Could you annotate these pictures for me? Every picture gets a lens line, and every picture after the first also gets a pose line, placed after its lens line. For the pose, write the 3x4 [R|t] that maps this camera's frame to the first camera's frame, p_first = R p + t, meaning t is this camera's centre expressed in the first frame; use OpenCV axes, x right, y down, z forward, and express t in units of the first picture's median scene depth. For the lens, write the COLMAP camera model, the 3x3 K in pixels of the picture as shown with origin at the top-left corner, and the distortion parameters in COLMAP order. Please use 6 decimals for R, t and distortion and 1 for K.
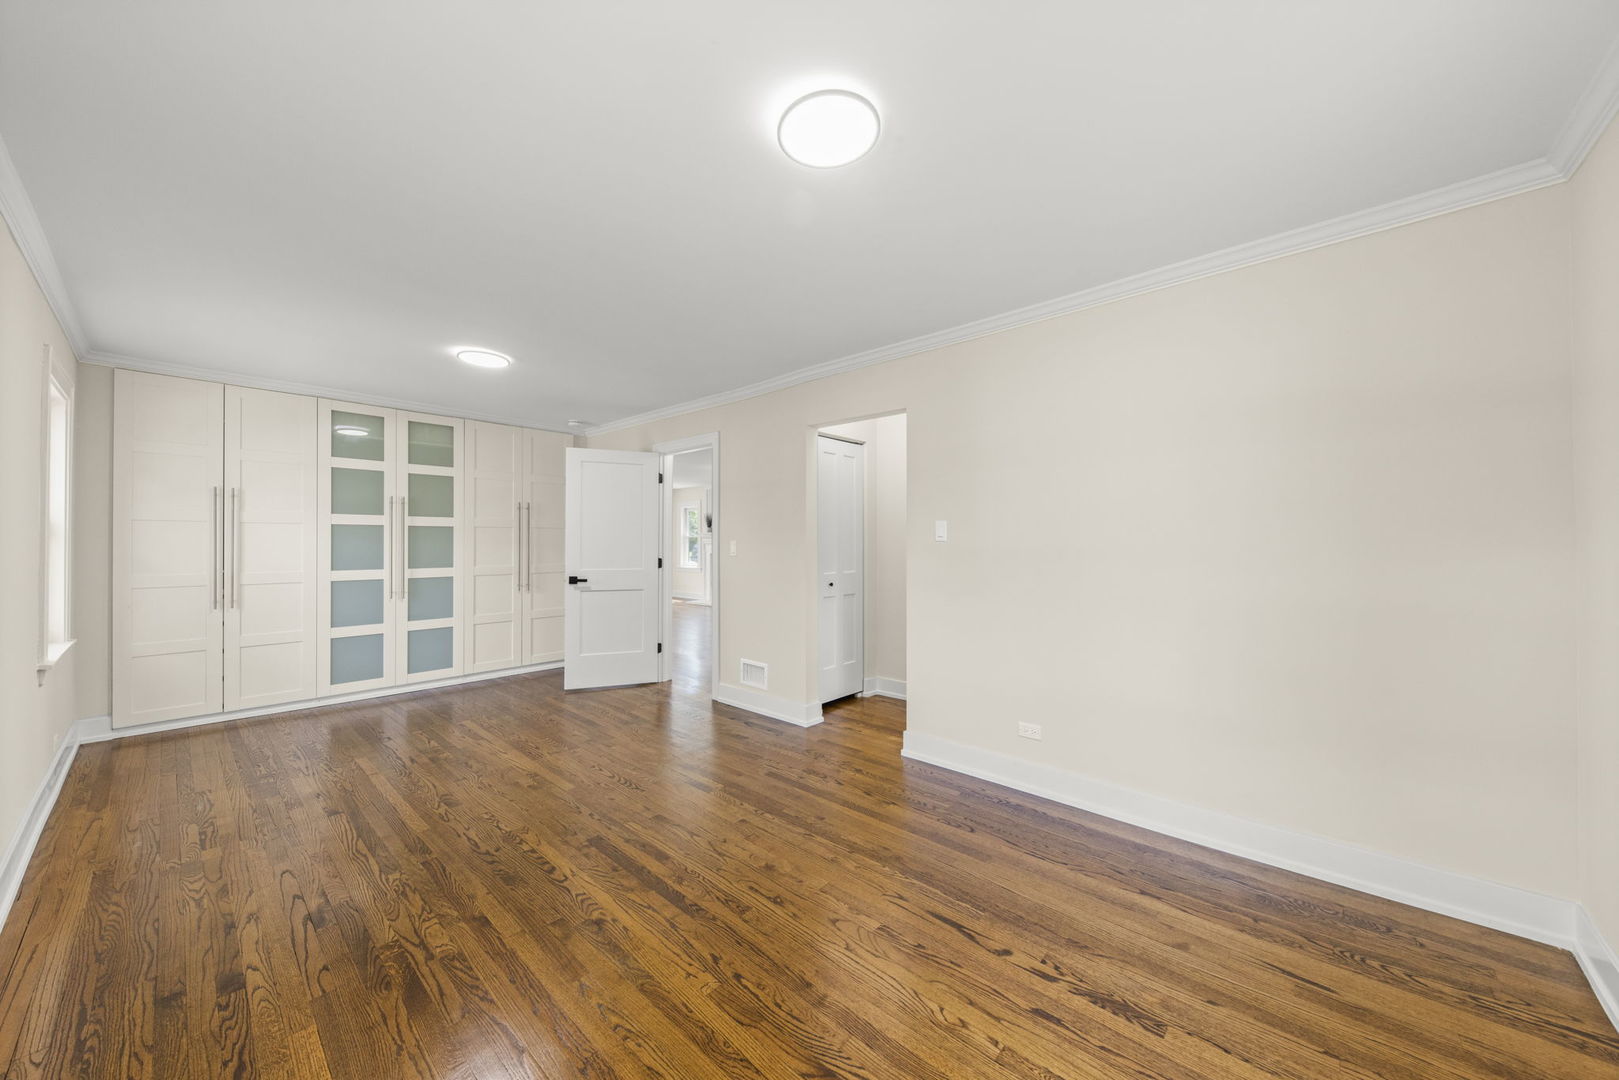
lens RADIAL K [[590.5, 0, 809.5], [0, 590.5, 540.0], [0, 0, 1]] dist [0.001091, -0.000012]
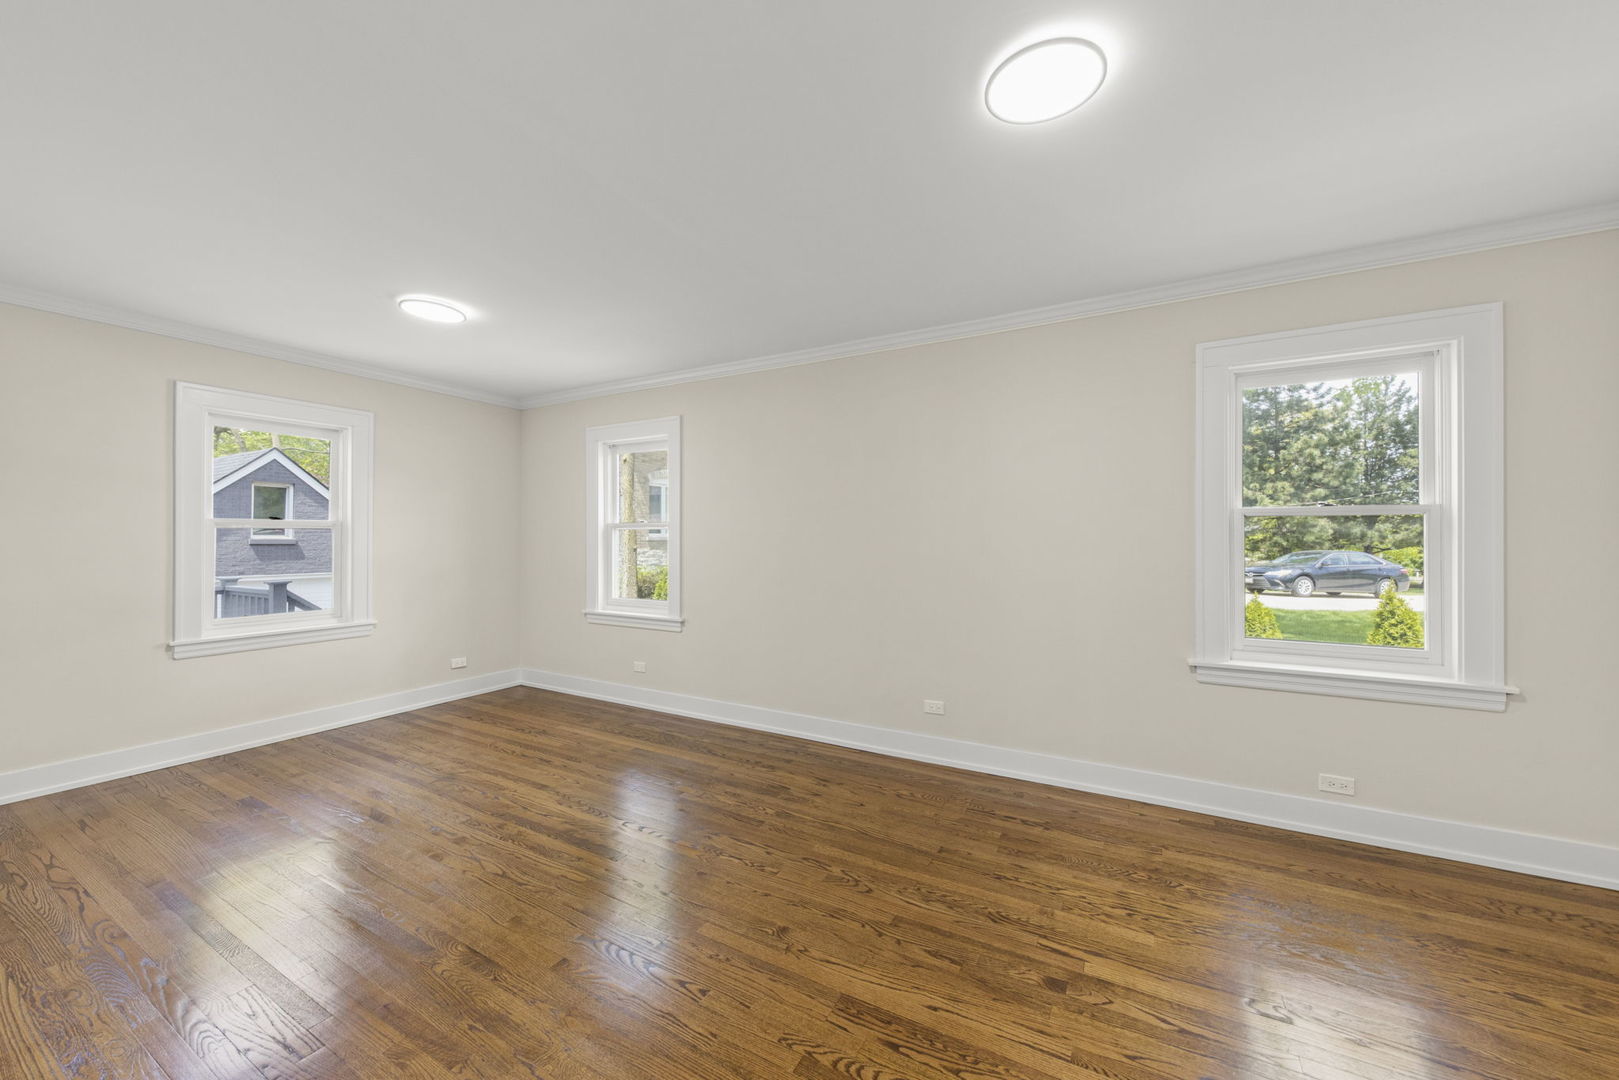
lens RADIAL K [[590.5, 0, 809.5], [0, 590.5, 540.0], [0, 0, 1]] dist [0.001091, -0.000012]
pose [[-0.973354, 0.000795, -0.229305, -0.512336], [0.001623, 0.999993, -0.003423, 0.005520], [0.229301, -0.003704, -0.973349, 2.278686]]
